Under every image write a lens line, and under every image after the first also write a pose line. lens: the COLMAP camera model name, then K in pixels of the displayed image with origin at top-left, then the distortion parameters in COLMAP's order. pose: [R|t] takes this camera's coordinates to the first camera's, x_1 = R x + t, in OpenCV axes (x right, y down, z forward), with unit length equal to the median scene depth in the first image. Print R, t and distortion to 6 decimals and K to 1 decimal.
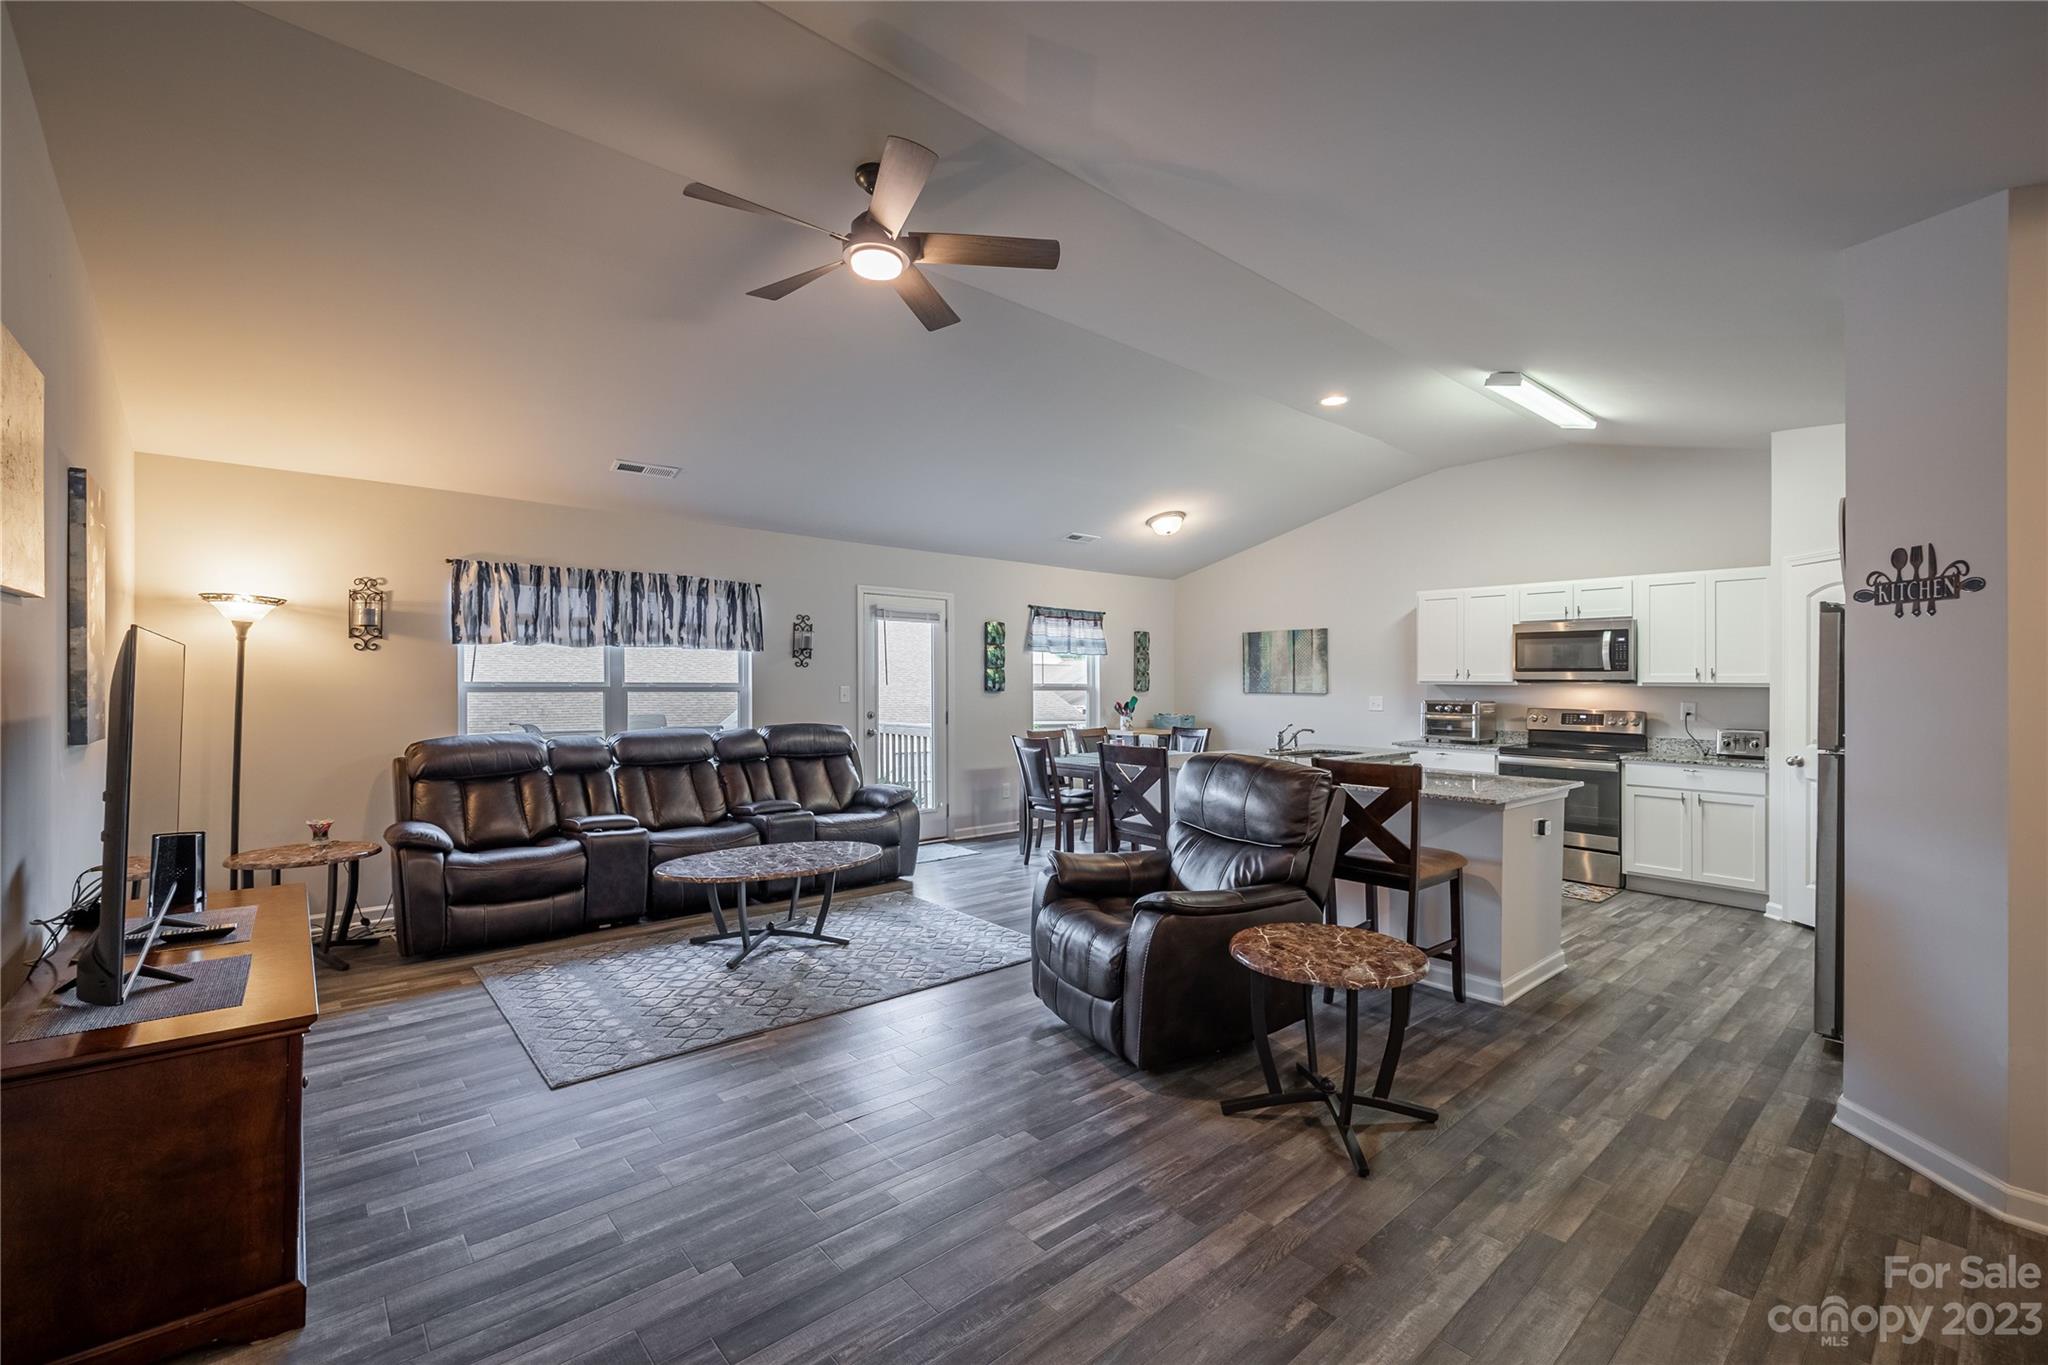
lens RADIAL K [[864.7, 0, 1021.5], [0, 864.7, 674.9], [0, 0, 1]] dist [0.000151, -0.000165]
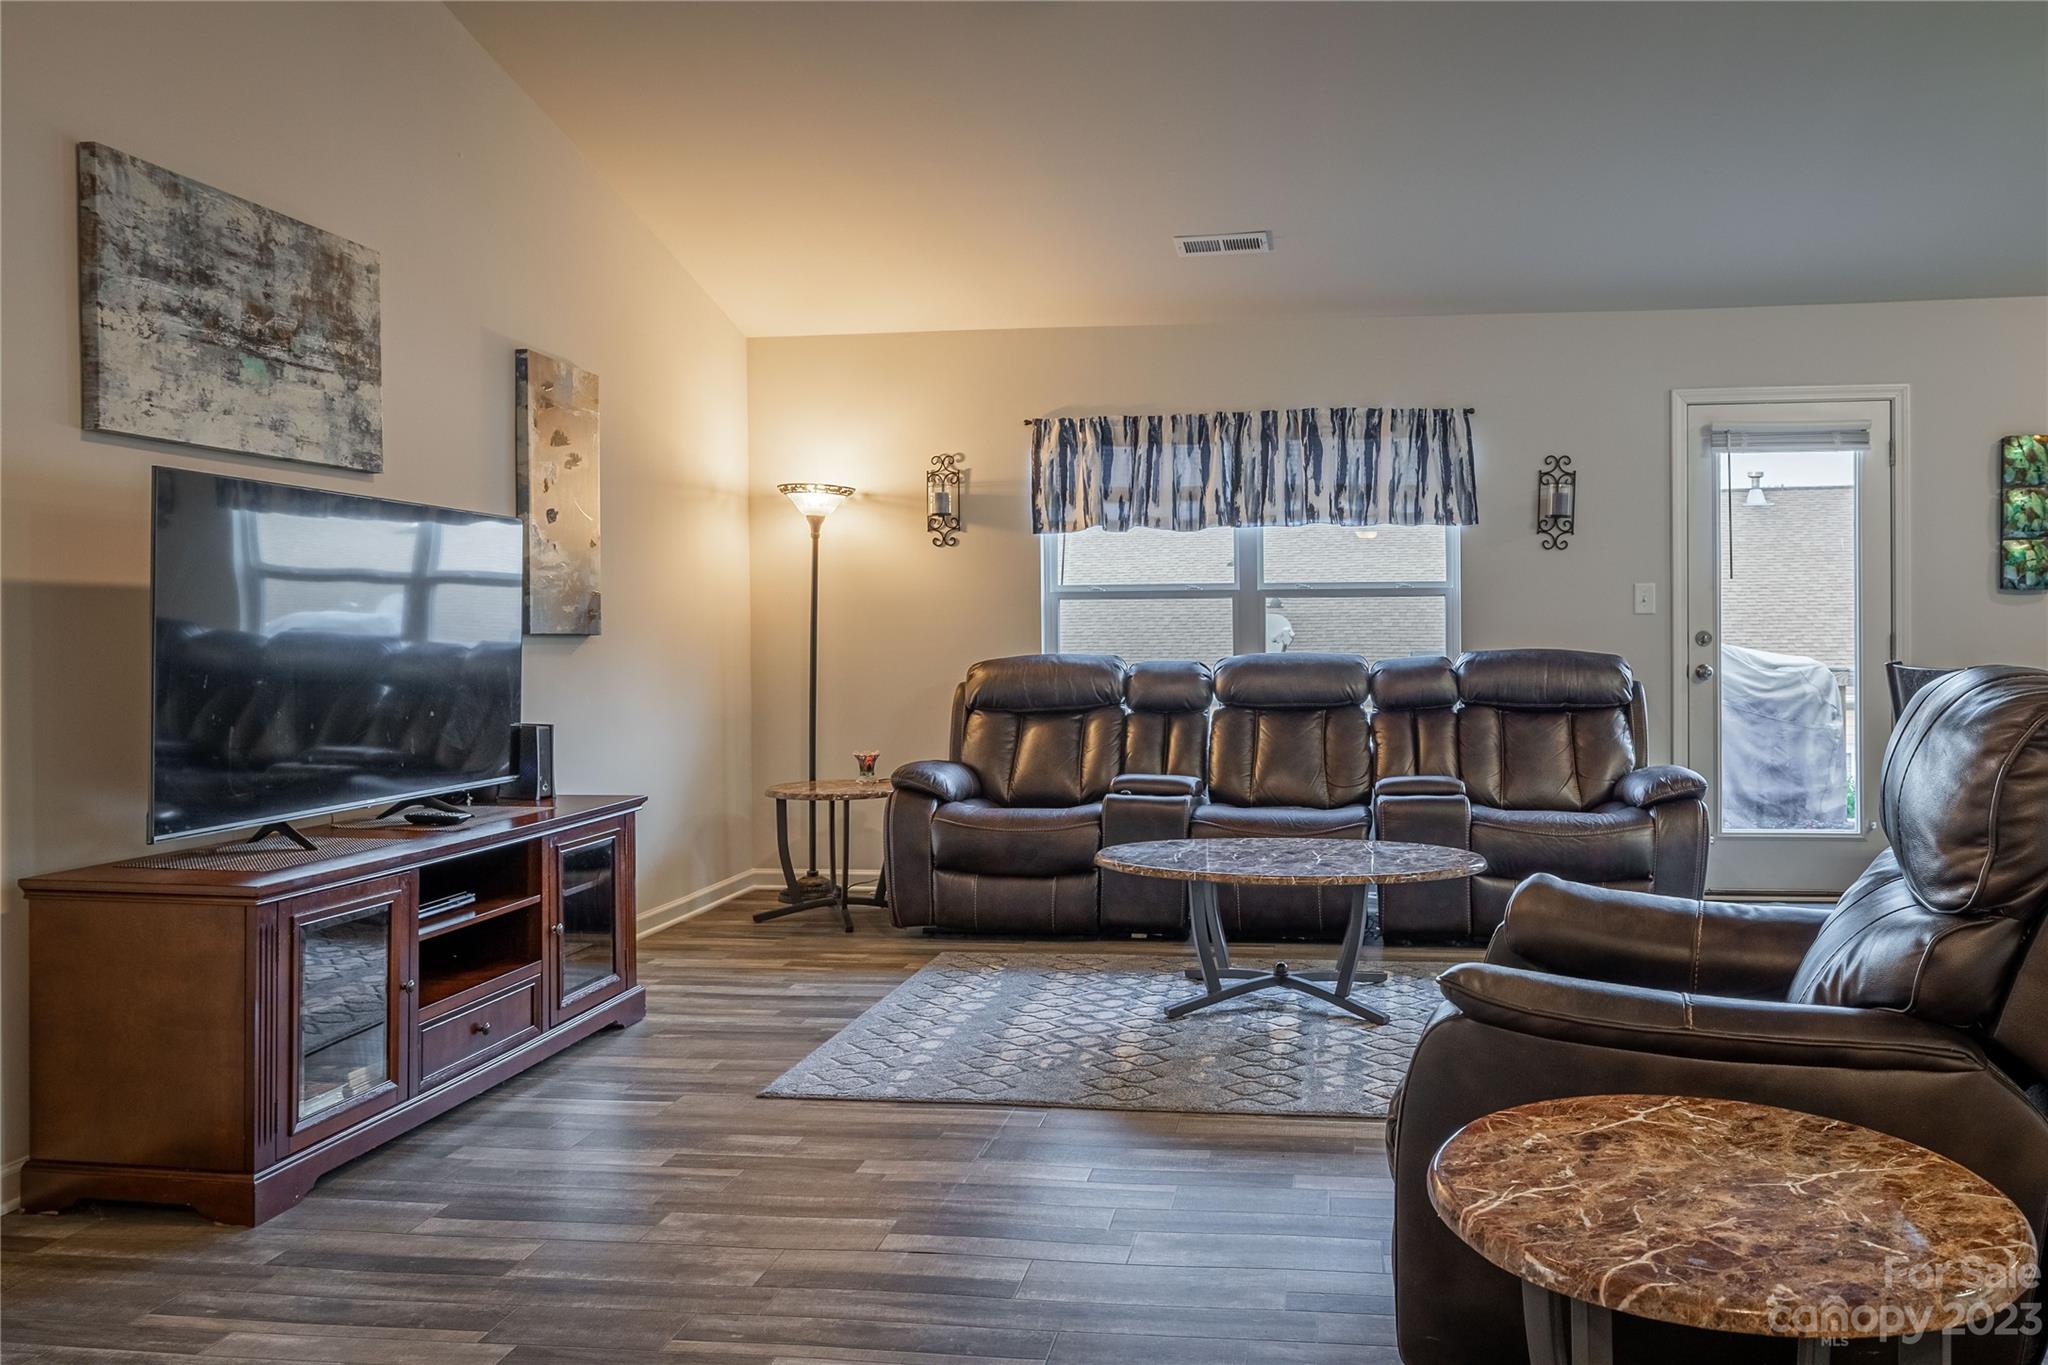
lens RADIAL K [[1435.4, 0, 1169.0], [0, 1435.4, 648.0], [0, 0, 1]] dist [0.000315, 0.000611]
pose [[0.676692, -0.004213, -0.736254, 0.282533], [0.017051, 0.999805, 0.009951, 0.044661], [0.736069, -0.019288, 0.676632, 0.212171]]
